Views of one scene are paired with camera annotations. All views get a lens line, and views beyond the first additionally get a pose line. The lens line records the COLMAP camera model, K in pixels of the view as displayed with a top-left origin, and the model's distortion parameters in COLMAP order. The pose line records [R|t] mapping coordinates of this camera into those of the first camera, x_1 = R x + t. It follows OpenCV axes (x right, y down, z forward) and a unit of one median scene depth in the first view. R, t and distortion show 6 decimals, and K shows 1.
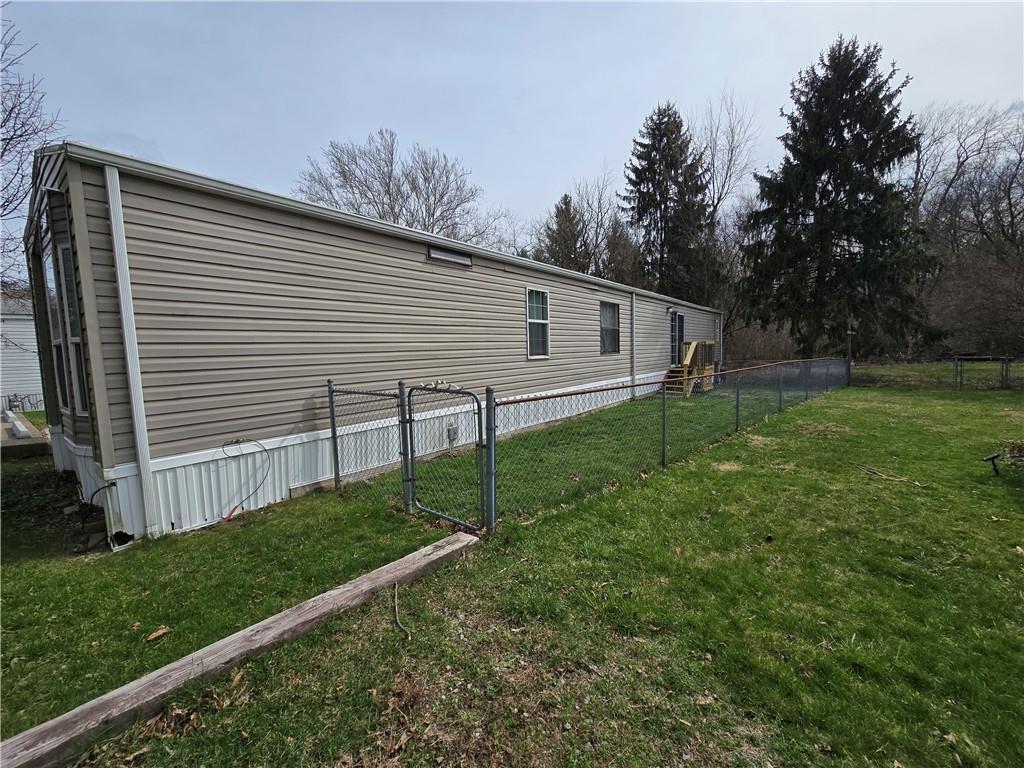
lens RADIAL K [[420.6, 0, 512.0], [0, 420.6, 384.0], [0, 0, 1]] dist [-0.007897, -0.000021]
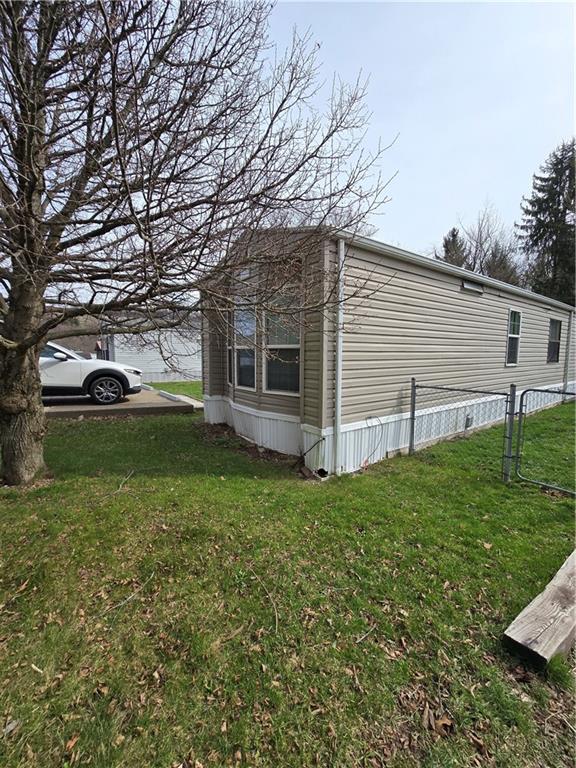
lens RADIAL K [[314.6, 0, 285.8], [0, 314.6, 381.4], [0, 0, 1]] dist [-0.001396, -0.000460]
pose [[0.956425, 0.054212, -0.286901, -0.414357], [-0.051144, 0.998526, 0.018183, 0.003185], [0.287464, -0.002718, 0.957788, -0.107175]]
